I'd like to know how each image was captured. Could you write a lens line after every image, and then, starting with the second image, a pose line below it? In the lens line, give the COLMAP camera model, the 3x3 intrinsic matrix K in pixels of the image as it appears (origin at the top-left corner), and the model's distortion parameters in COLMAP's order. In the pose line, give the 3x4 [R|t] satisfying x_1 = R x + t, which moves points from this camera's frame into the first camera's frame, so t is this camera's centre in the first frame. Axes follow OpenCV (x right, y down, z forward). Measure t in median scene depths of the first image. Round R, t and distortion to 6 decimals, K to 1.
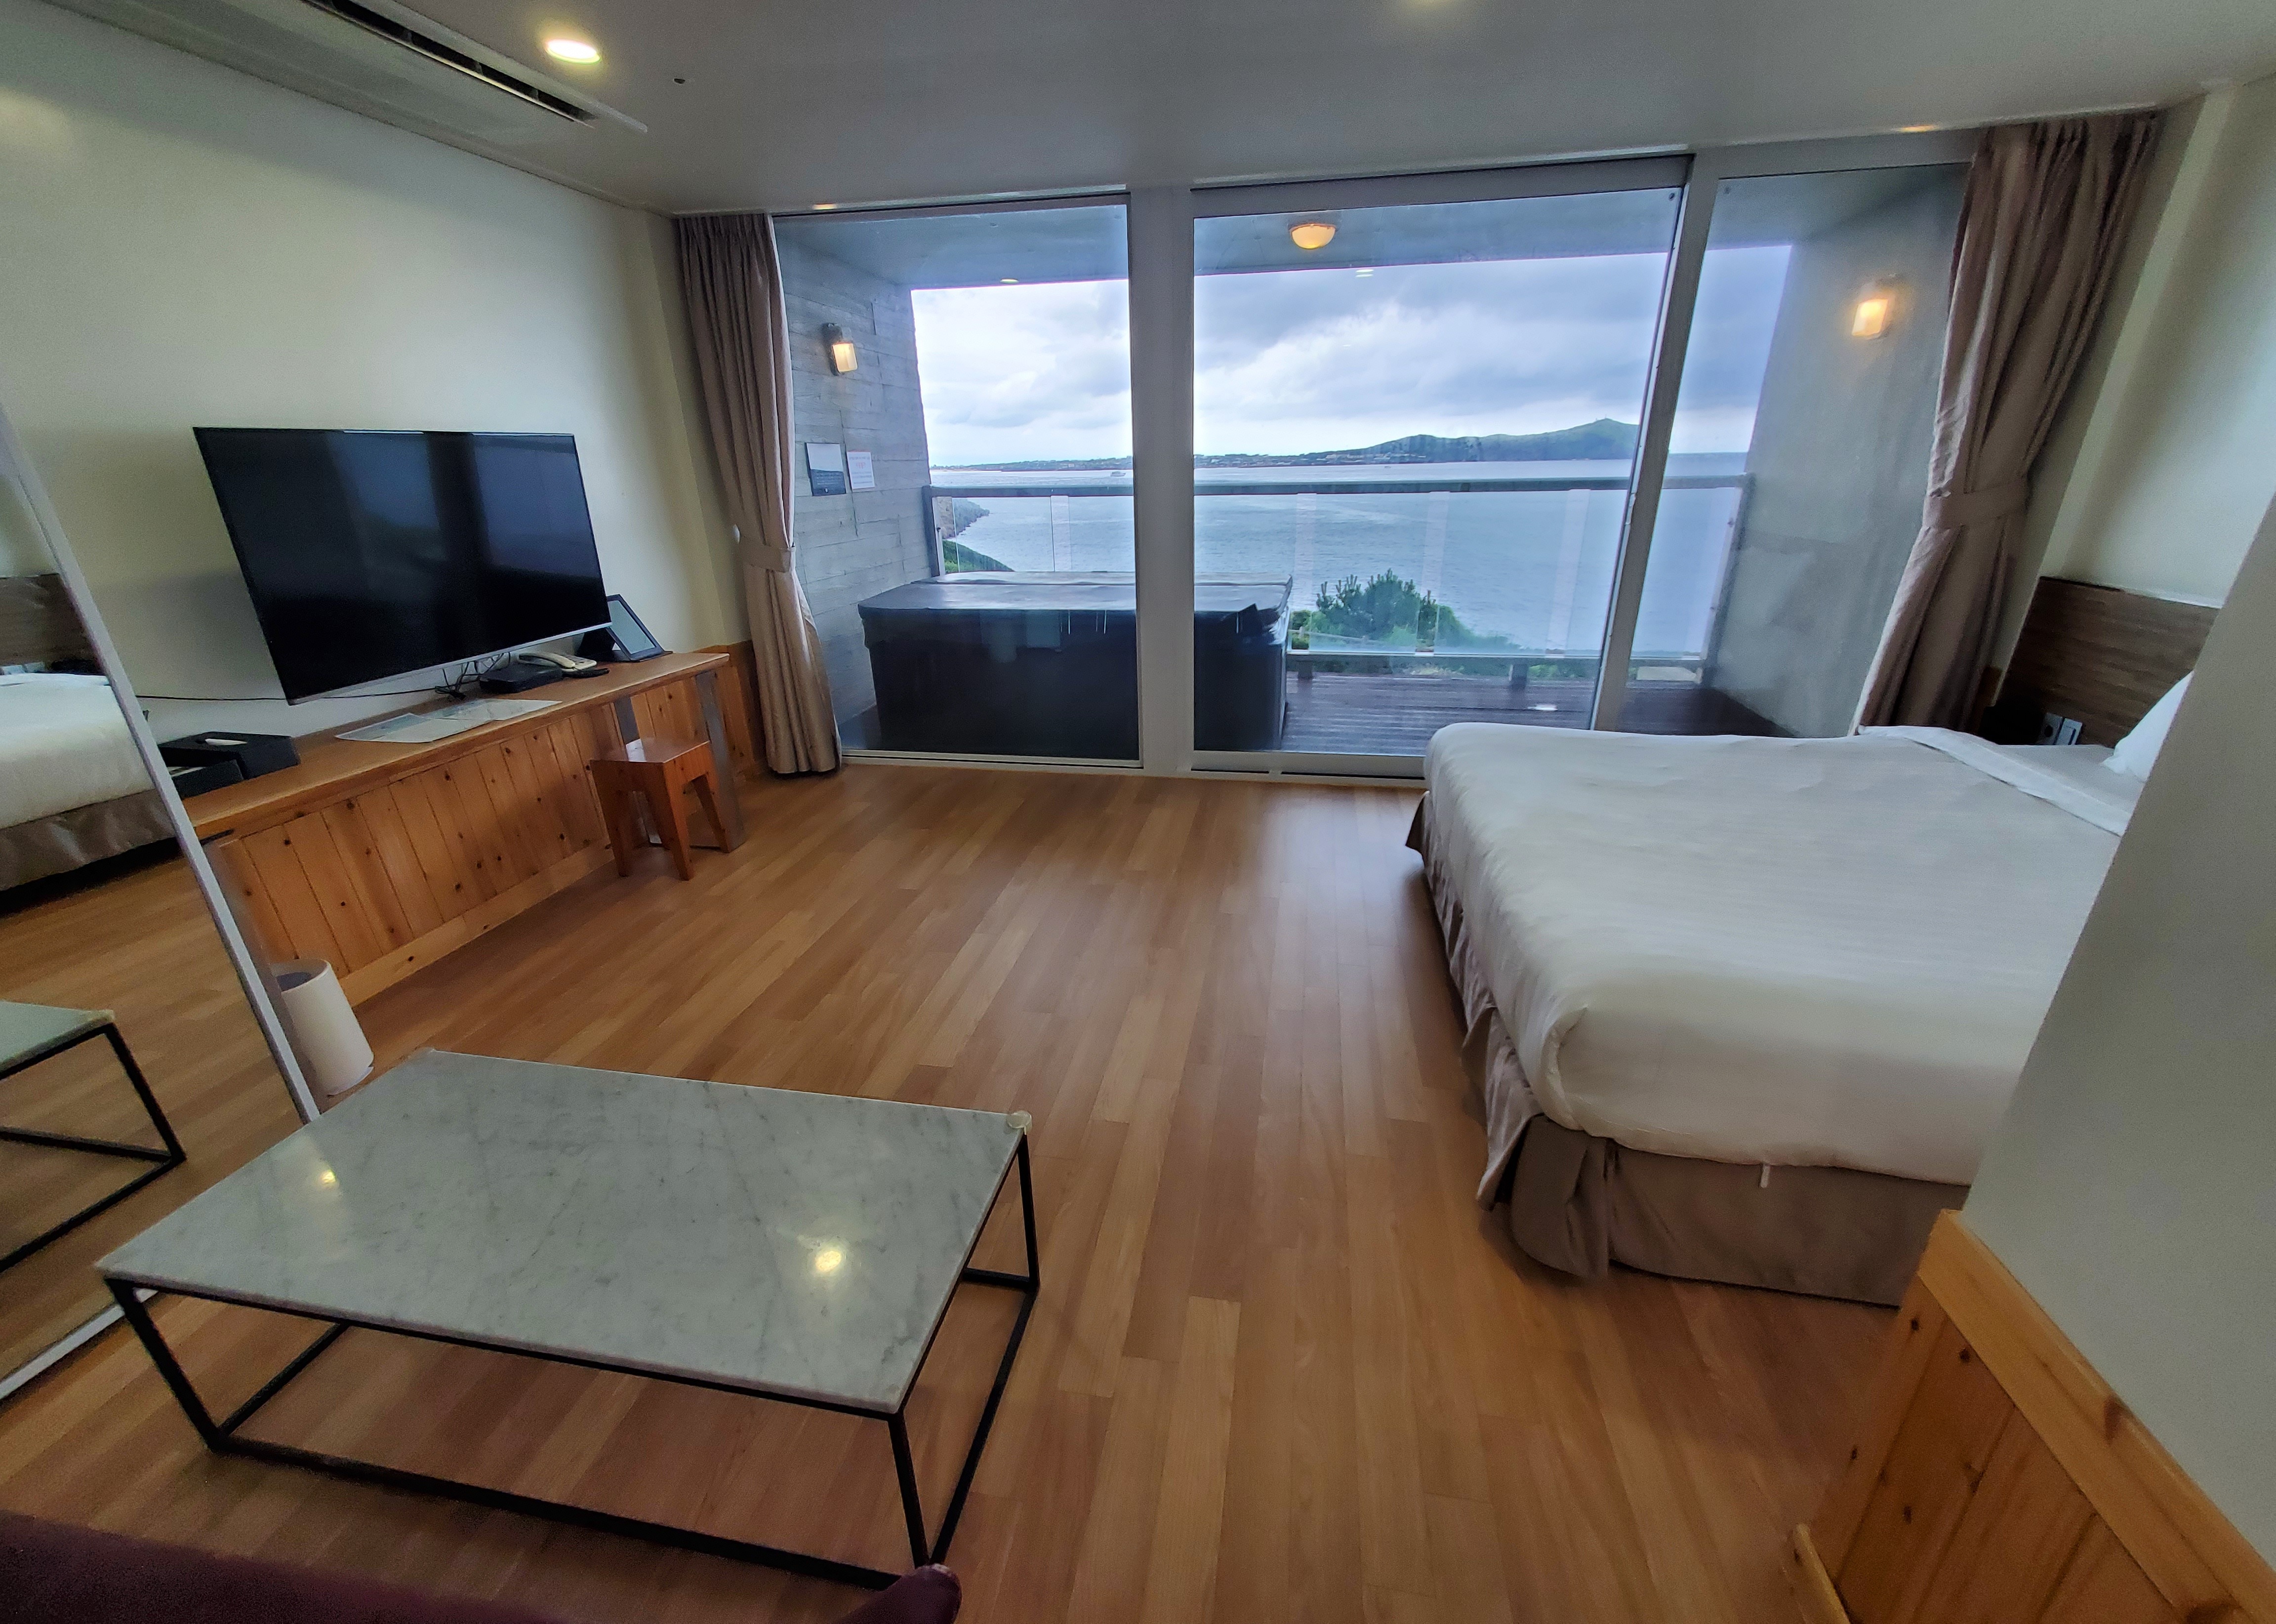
lens RADIAL K [[900.6, 0, 1154.6], [0, 900.6, 825.2], [0, 0, 1]] dist [0.007811, -0.001879]
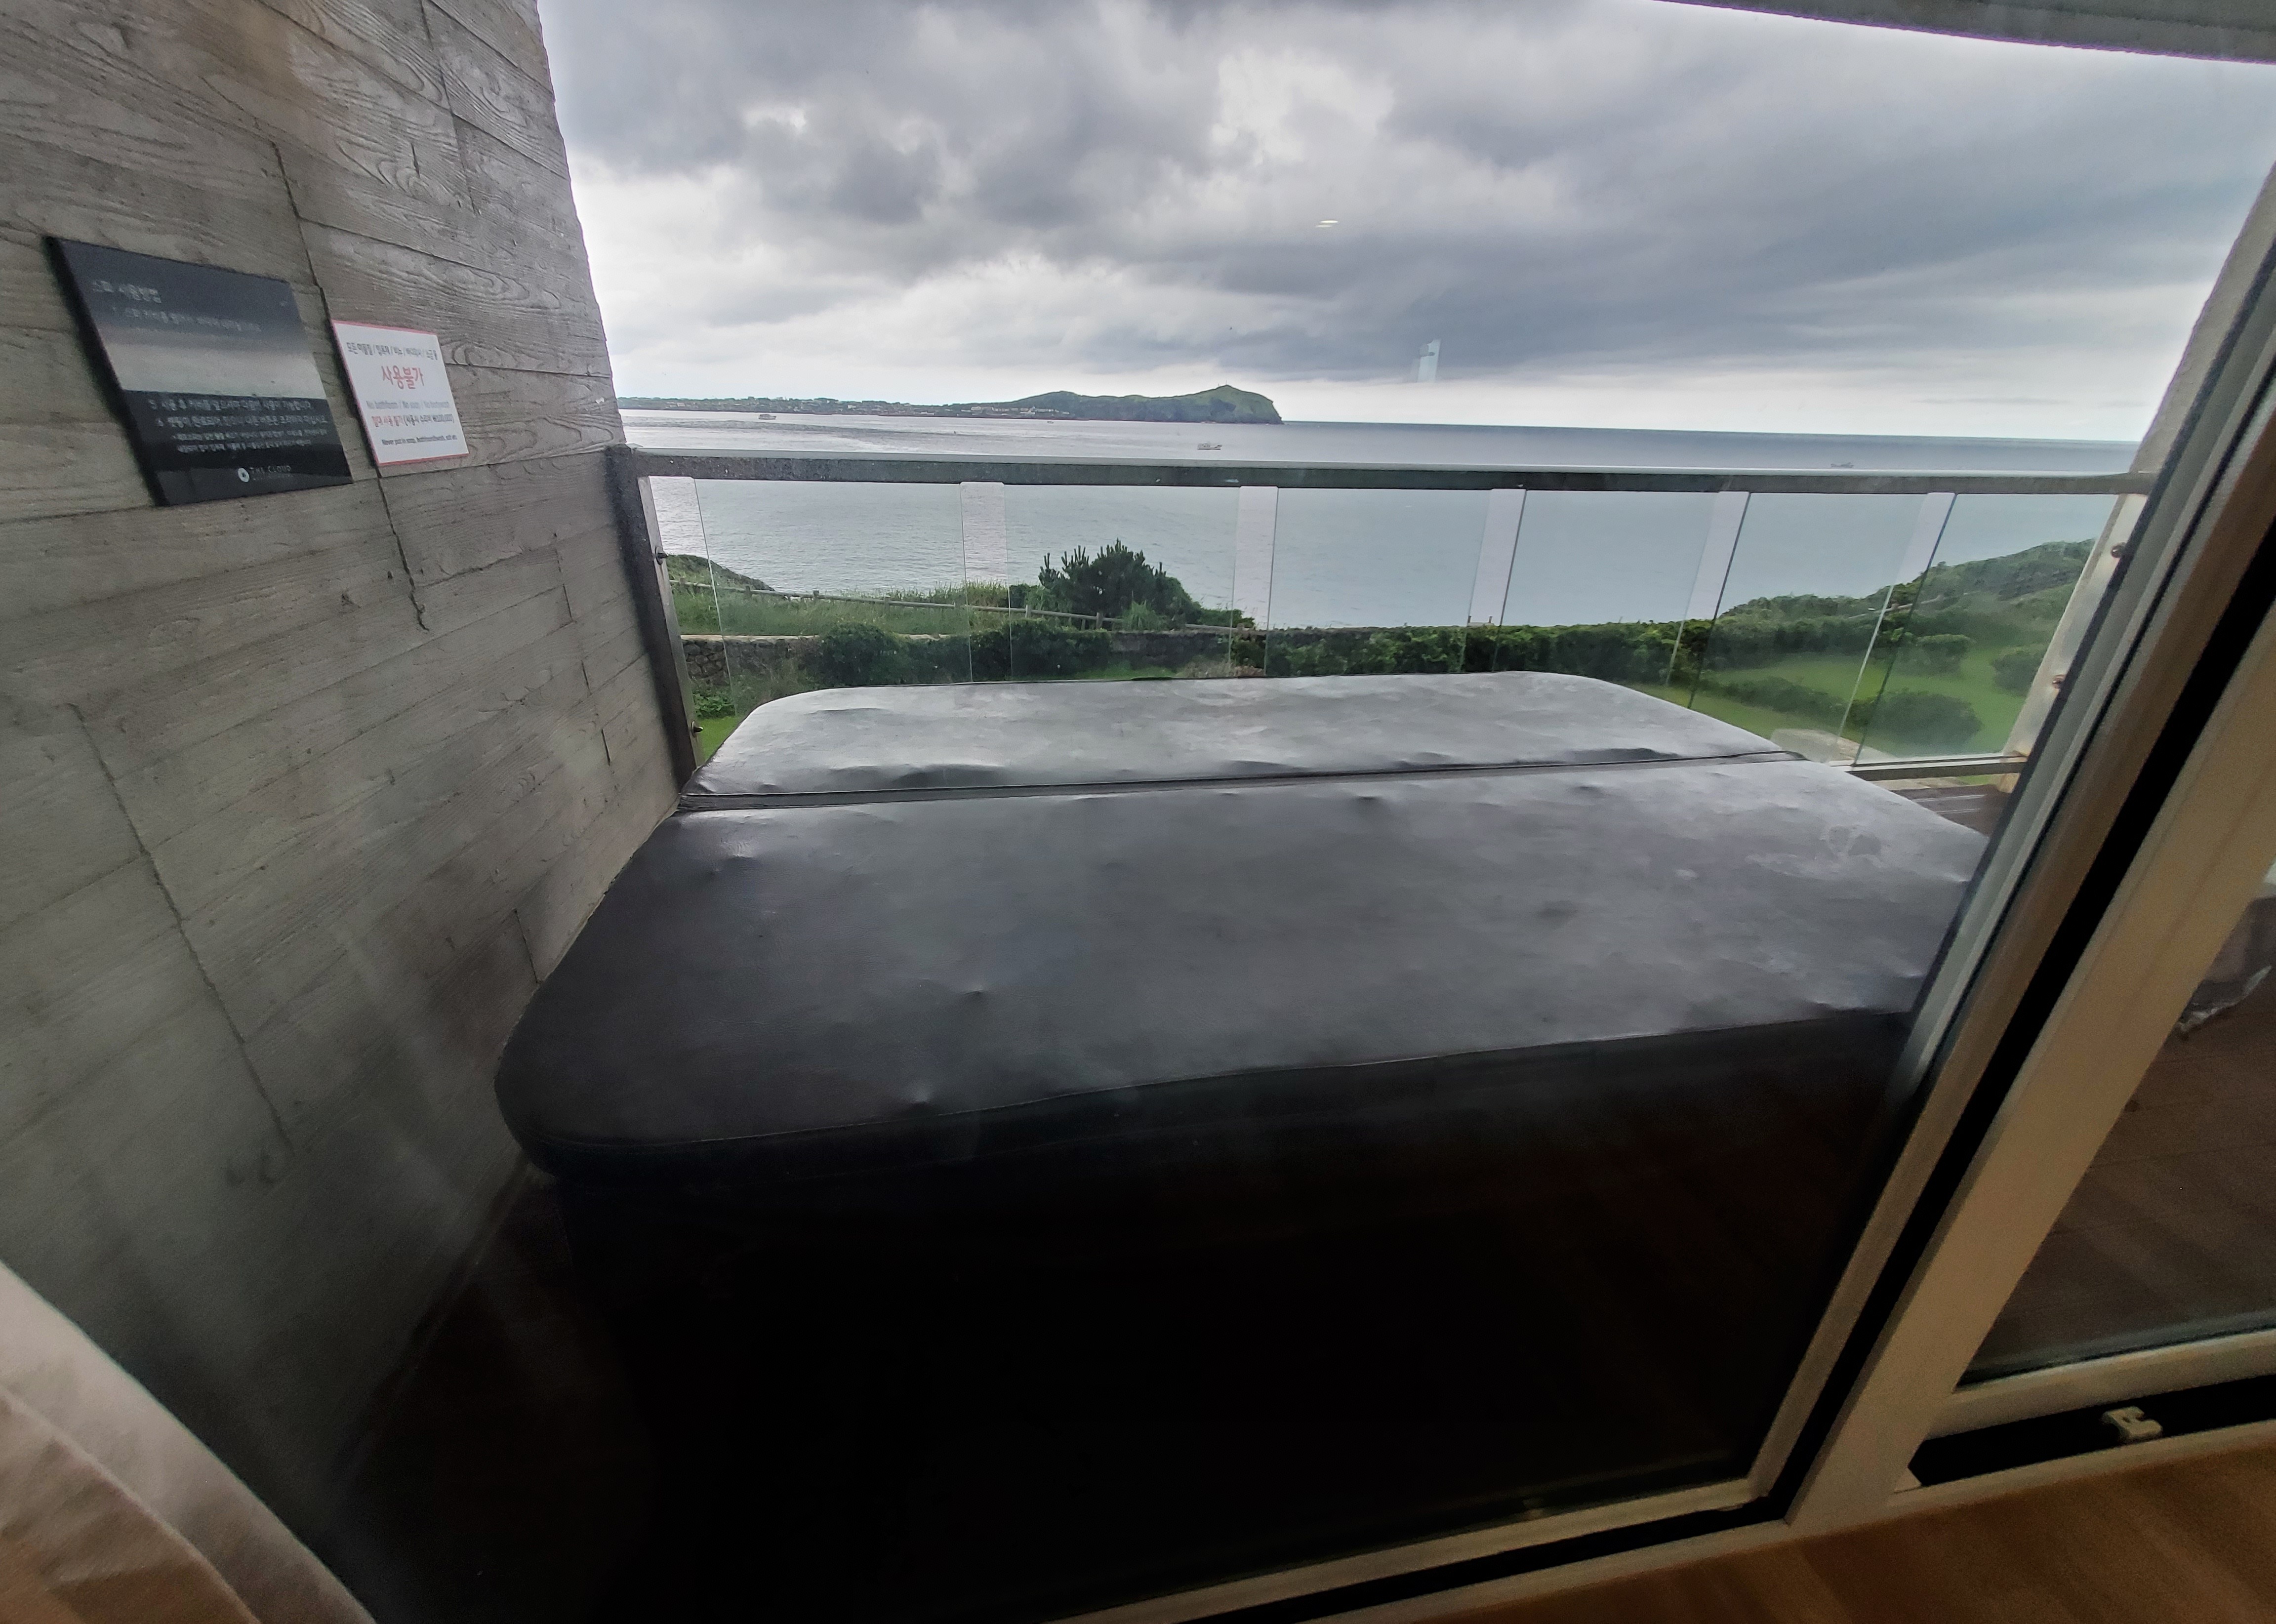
lens RADIAL K [[900.6, 0, 1158.2], [0, 900.6, 817.1], [0, 0, 1]] dist [0.007811, -0.001879]
pose [[0.934213, -0.107521, 0.340126, -0.313685], [0.094911, 0.994044, 0.053549, -0.369519], [-0.343858, -0.017745, 0.938854, 0.943324]]
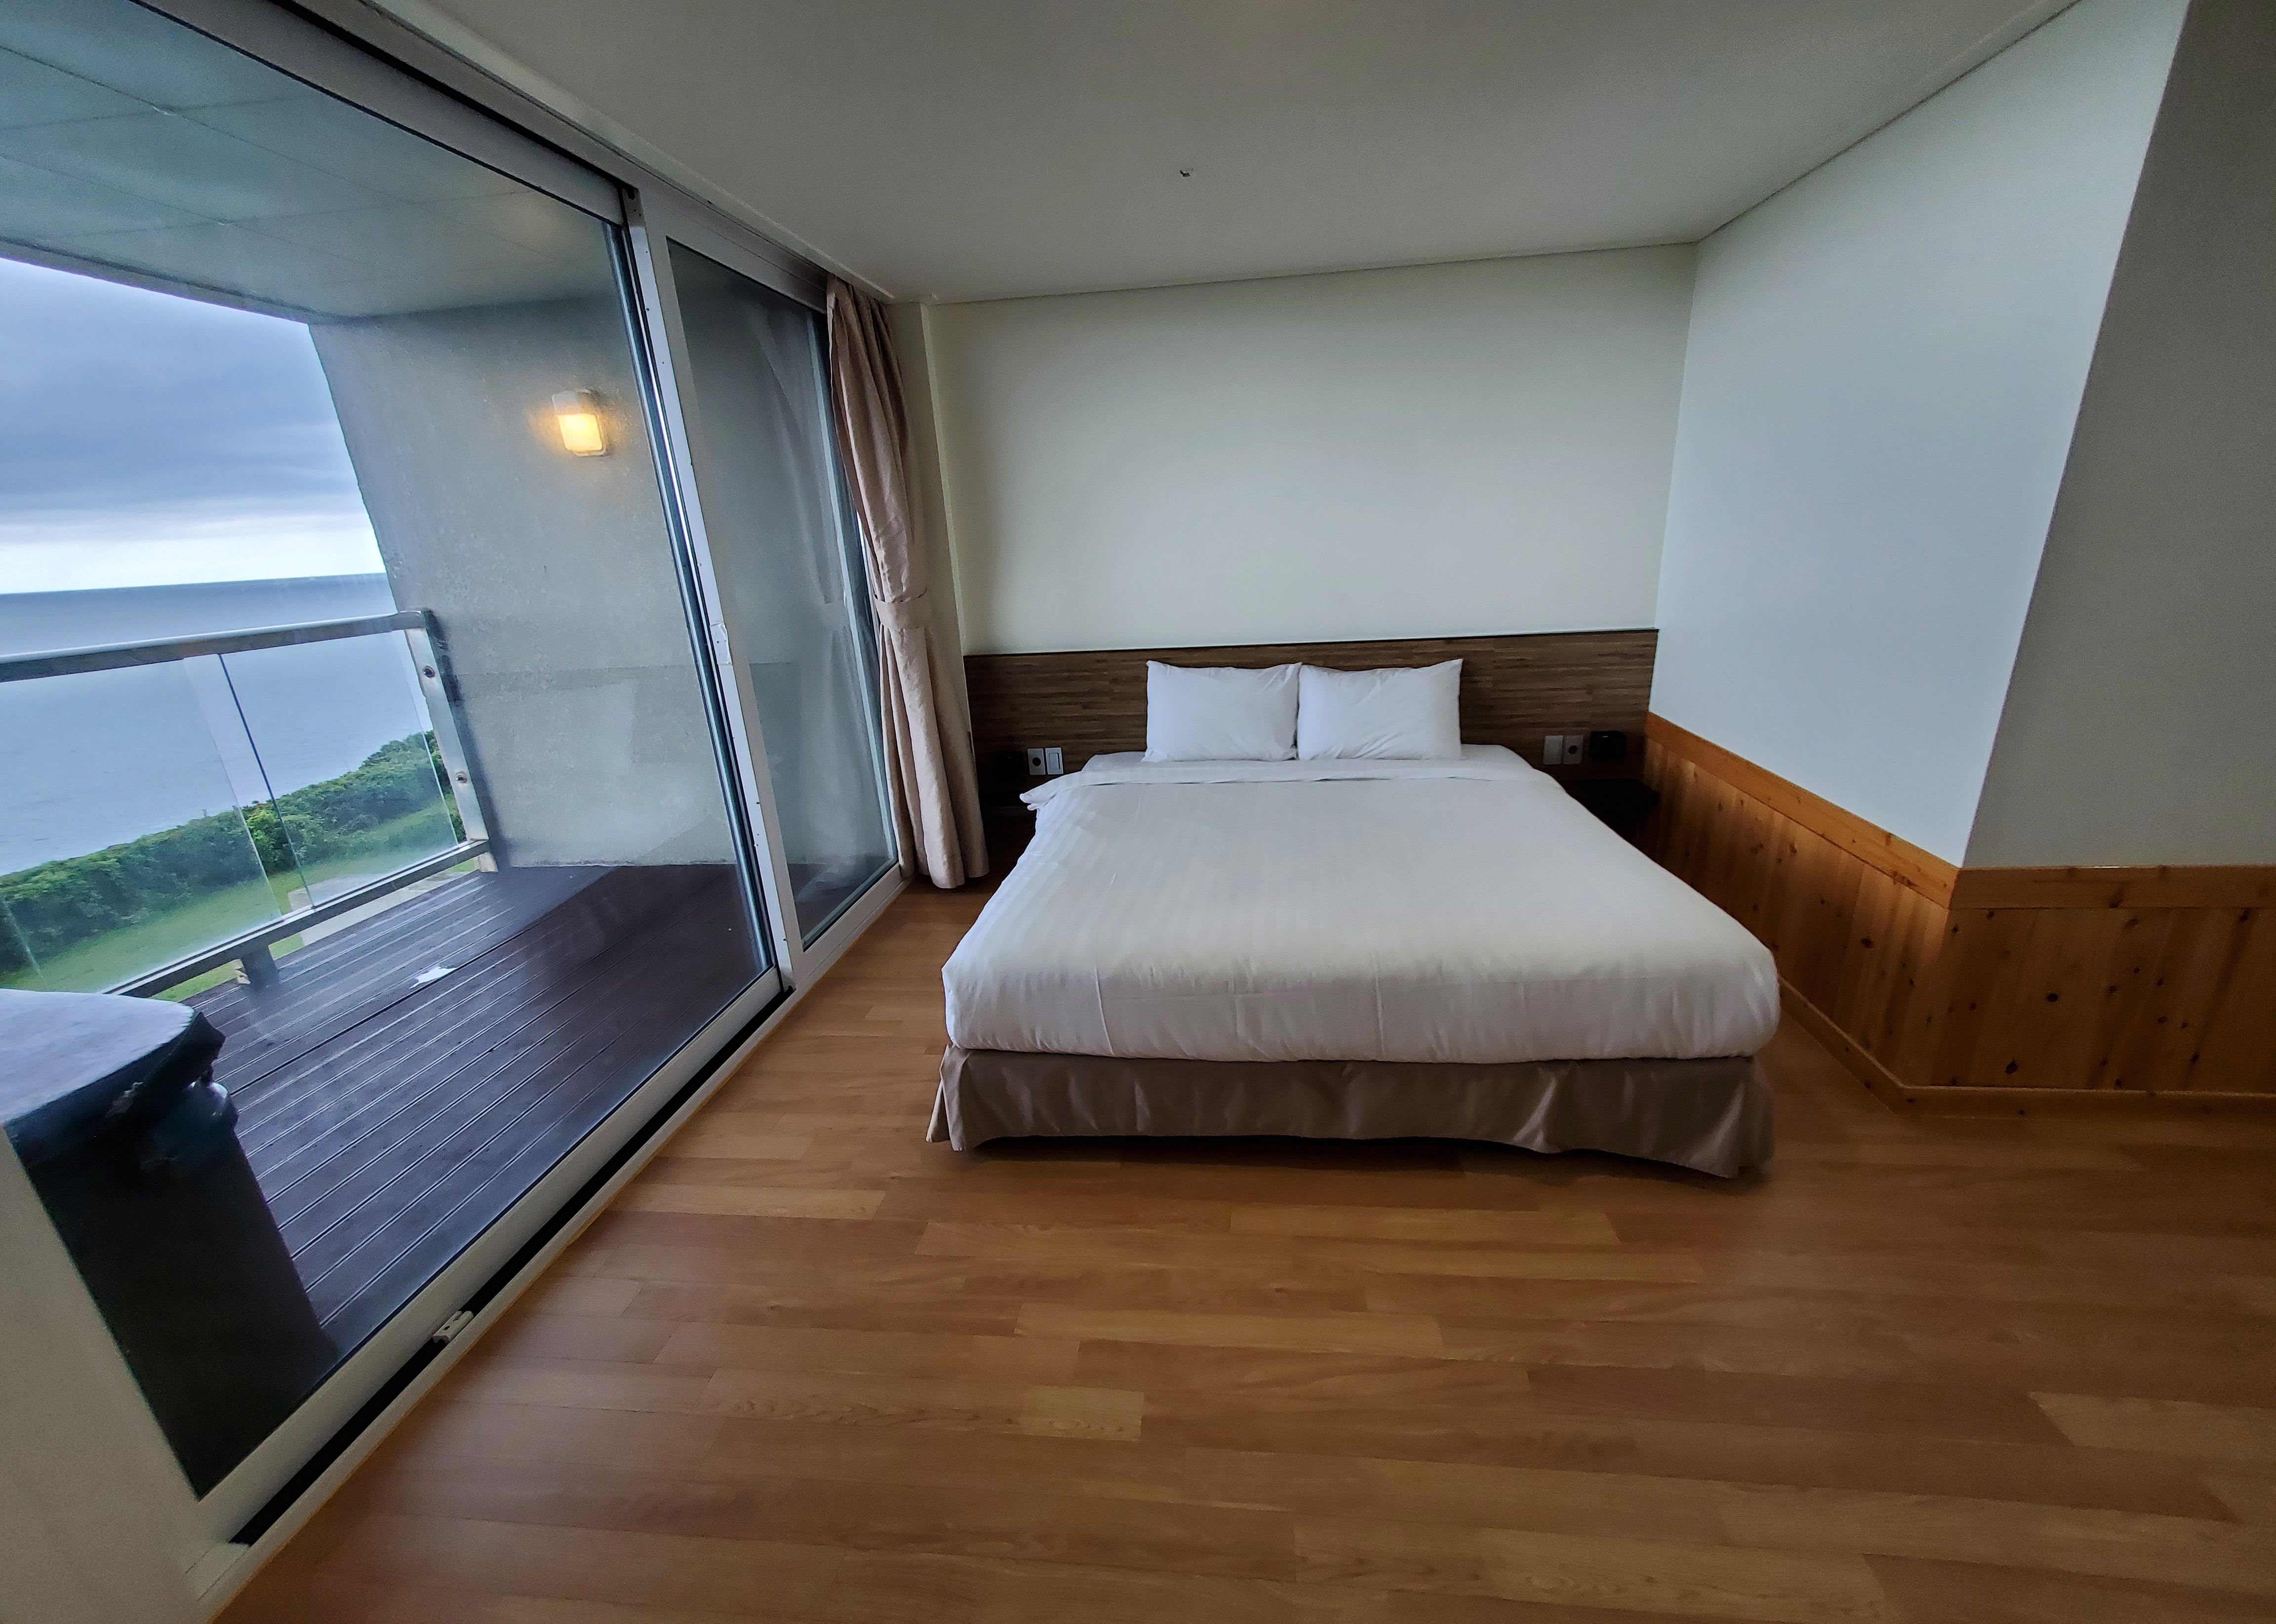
lens RADIAL K [[900.6, 0, 1143.4], [0, 900.6, 833.6], [0, 0, 1]] dist [0.007811, -0.001879]
pose [[-0.062339, -0.301444, 0.951444, -0.249207], [0.424647, 0.854696, 0.298615, -0.279588], [-0.903210, 0.422643, 0.074727, 0.663291]]
